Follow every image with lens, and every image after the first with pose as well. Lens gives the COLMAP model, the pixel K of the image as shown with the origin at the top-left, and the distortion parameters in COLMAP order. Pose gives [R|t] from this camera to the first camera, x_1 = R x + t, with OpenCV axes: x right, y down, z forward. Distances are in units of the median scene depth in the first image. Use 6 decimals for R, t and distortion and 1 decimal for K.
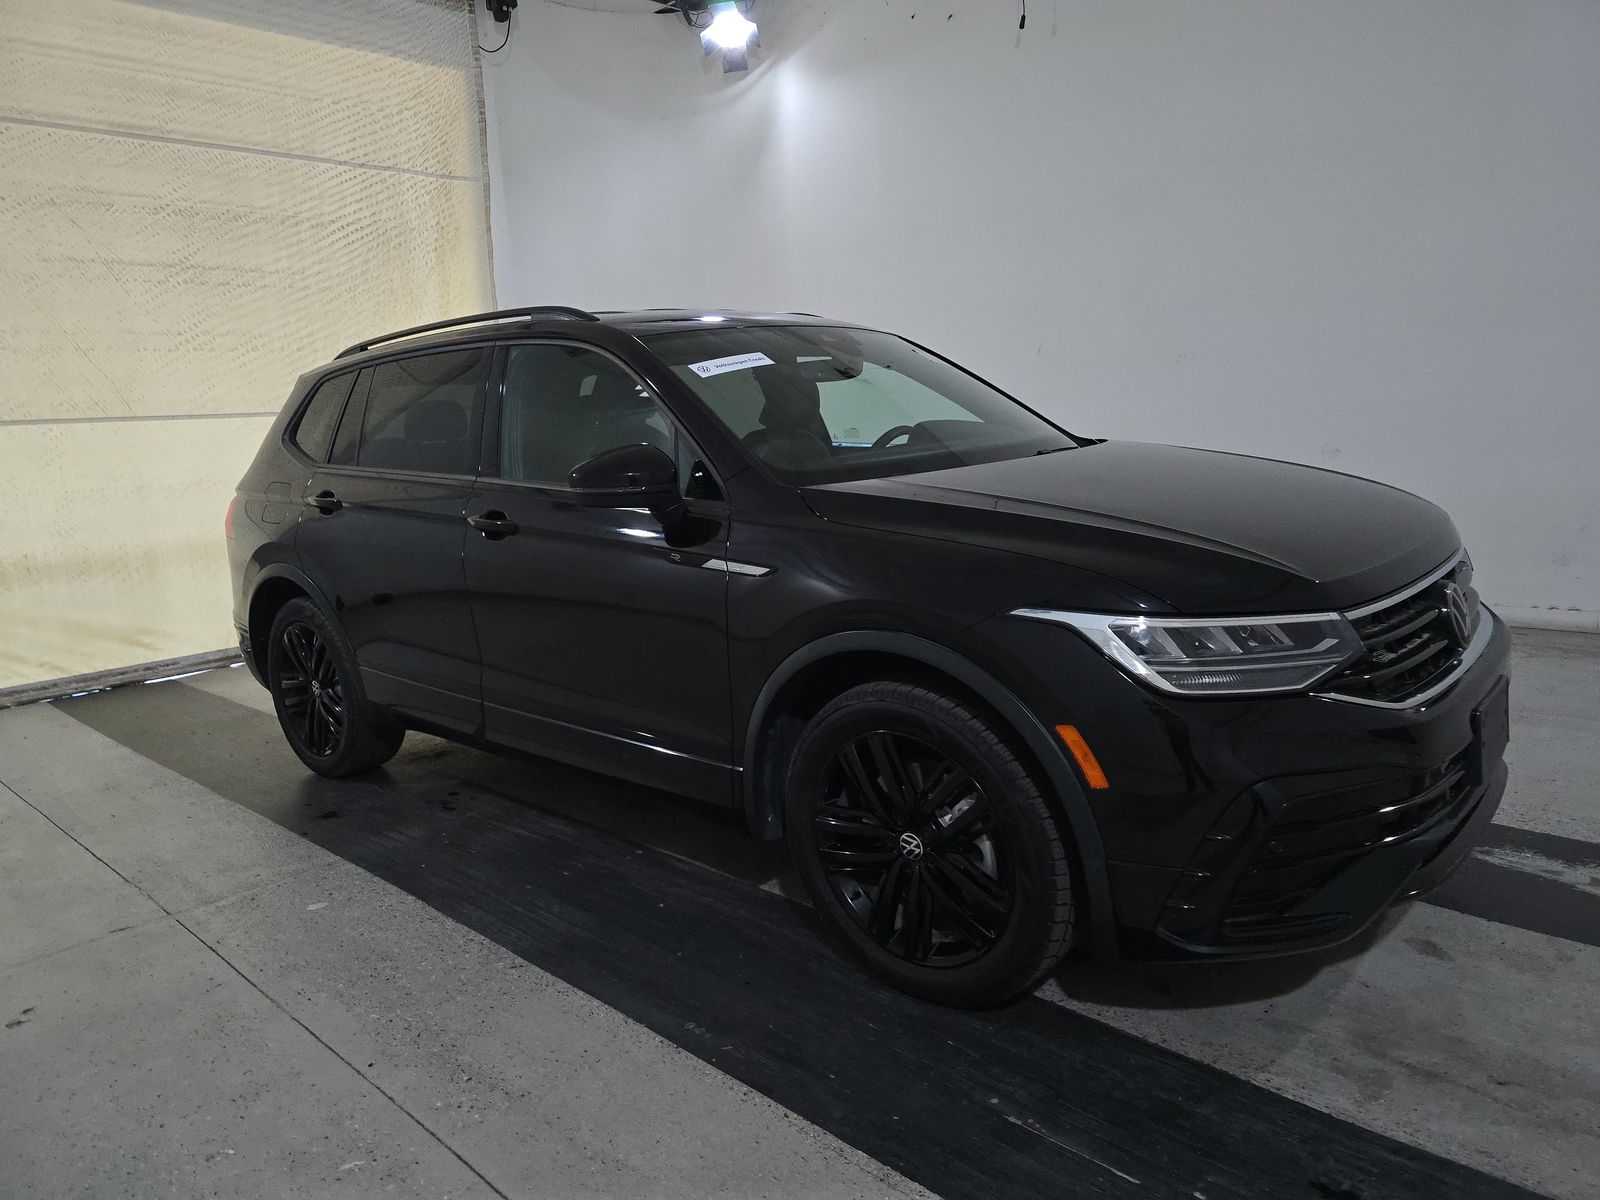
lens RADIAL K [[1075.4, 0, 807.2], [0, 1075.4, 607.1], [0, 0, 1]] dist [0.034670, -0.040594]
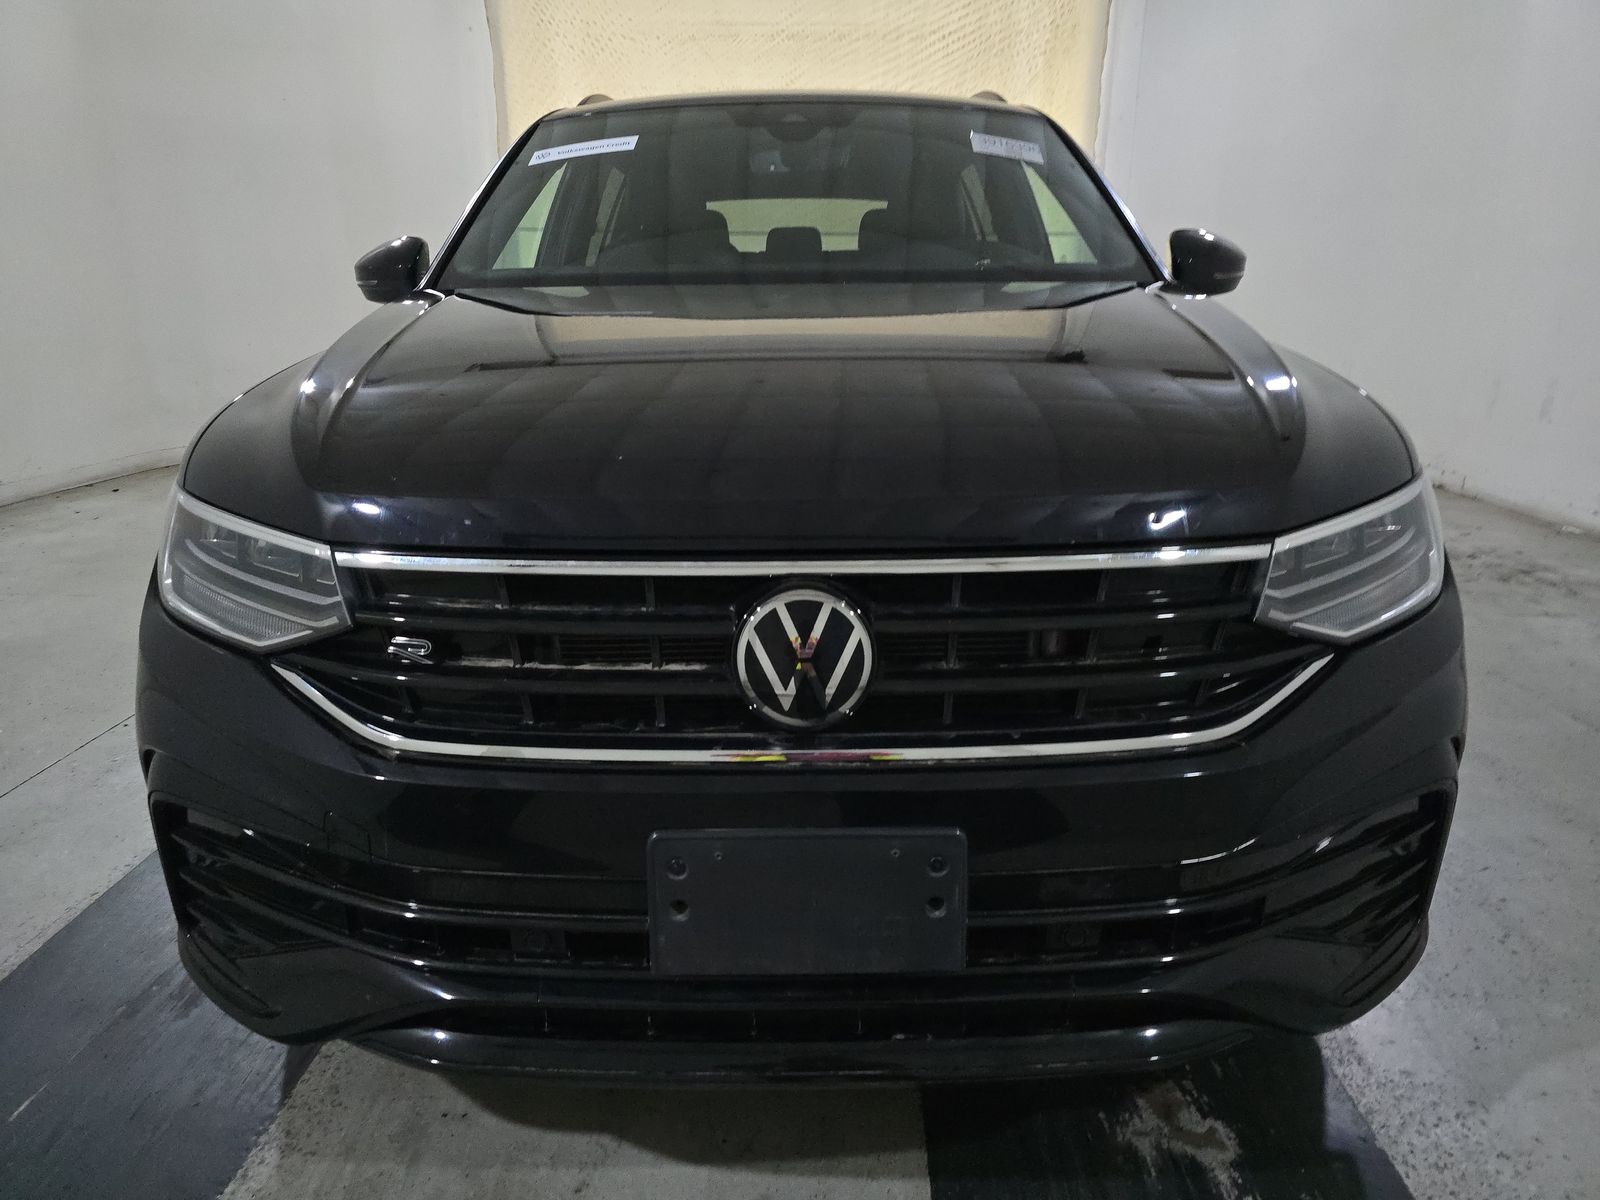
lens RADIAL K [[1075.4, 0, 807.2], [0, 1075.4, 607.1], [0, 0, 1]] dist [0.034670, -0.040594]
pose [[0.659195, 0.269907, -0.701863, 0.328944], [-0.170599, 0.962705, 0.209988, -0.039901], [0.732364, -0.018685, 0.680657, 0.240919]]
